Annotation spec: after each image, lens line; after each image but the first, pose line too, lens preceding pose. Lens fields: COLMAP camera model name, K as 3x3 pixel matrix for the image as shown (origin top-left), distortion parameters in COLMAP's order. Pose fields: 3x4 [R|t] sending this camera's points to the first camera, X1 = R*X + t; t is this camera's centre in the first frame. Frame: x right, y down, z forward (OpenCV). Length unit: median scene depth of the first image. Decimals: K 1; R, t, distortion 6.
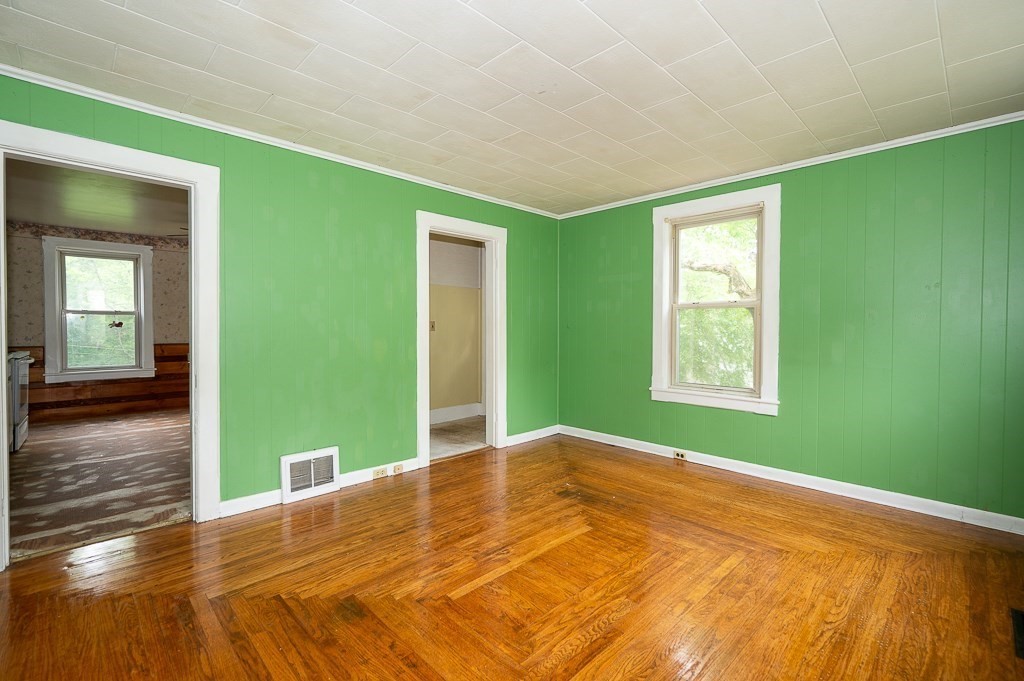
lens RADIAL K [[460.6, 0, 519.9], [0, 460.6, 339.8], [0, 0, 1]] dist [0.000008, -0.000419]
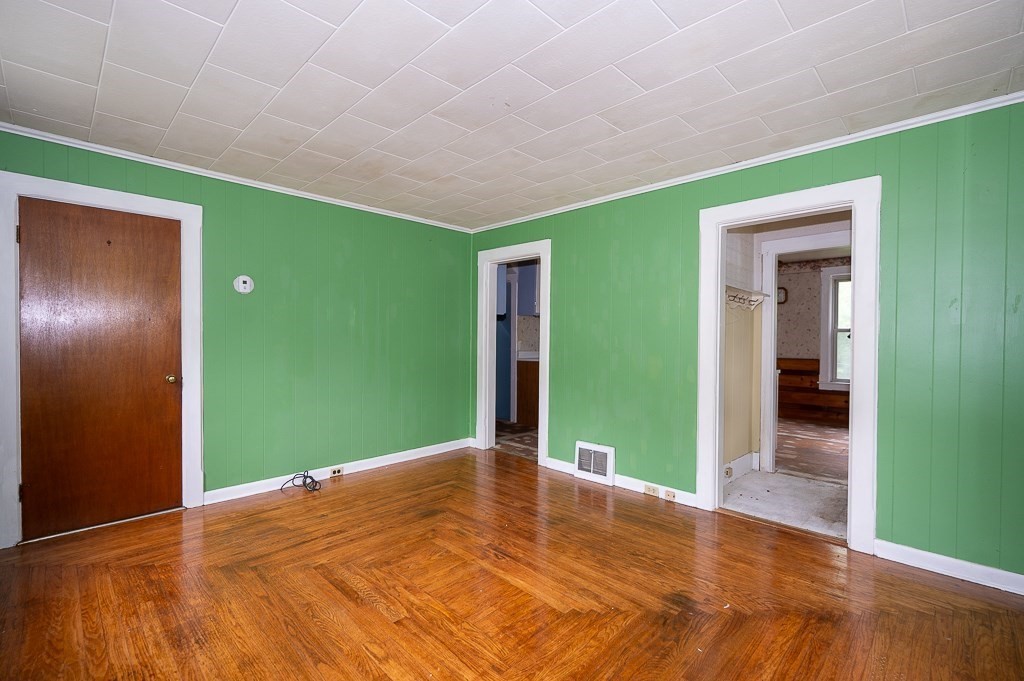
lens RADIAL K [[460.6, 0, 505.4], [0, 460.6, 343.3], [0, 0, 1]] dist [0.000008, -0.000419]
pose [[-0.011684, 0.006935, -0.999908, 0.832784], [-0.035234, 0.999352, 0.007342, -0.028783], [0.999311, 0.035316, -0.011432, 0.826048]]
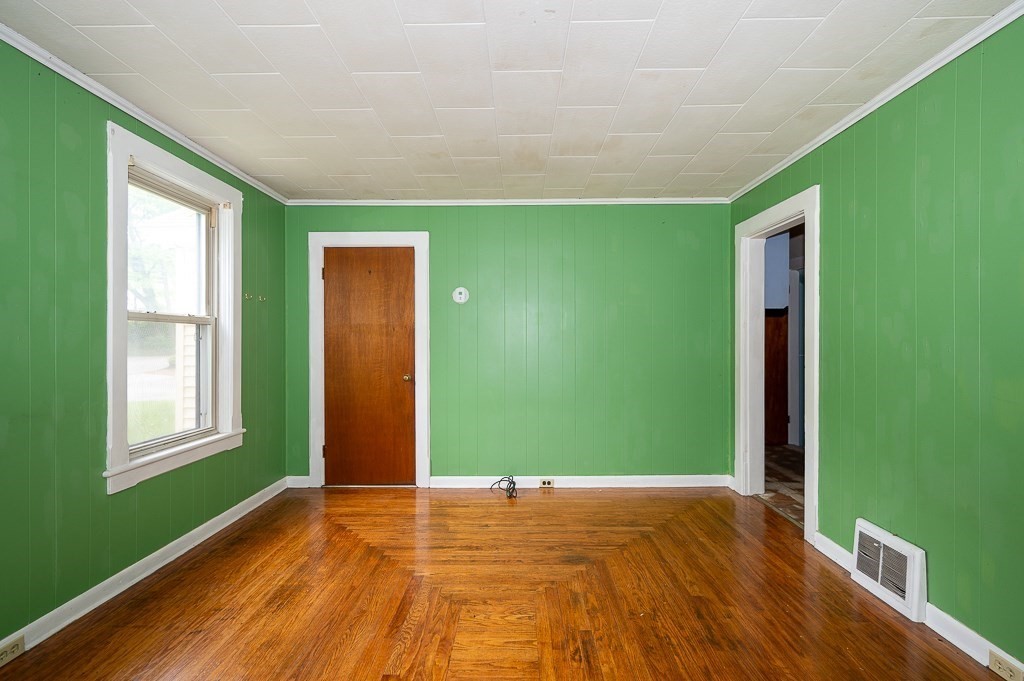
lens RADIAL K [[460.6, 0, 505.6], [0, 460.6, 340.5], [0, 0, 1]] dist [0.000008, -0.000419]
pose [[-0.727088, -0.001994, -0.686542, 0.457439], [-0.020357, 0.999619, 0.018656, -0.046614], [0.686243, 0.027541, -0.726851, 1.183278]]
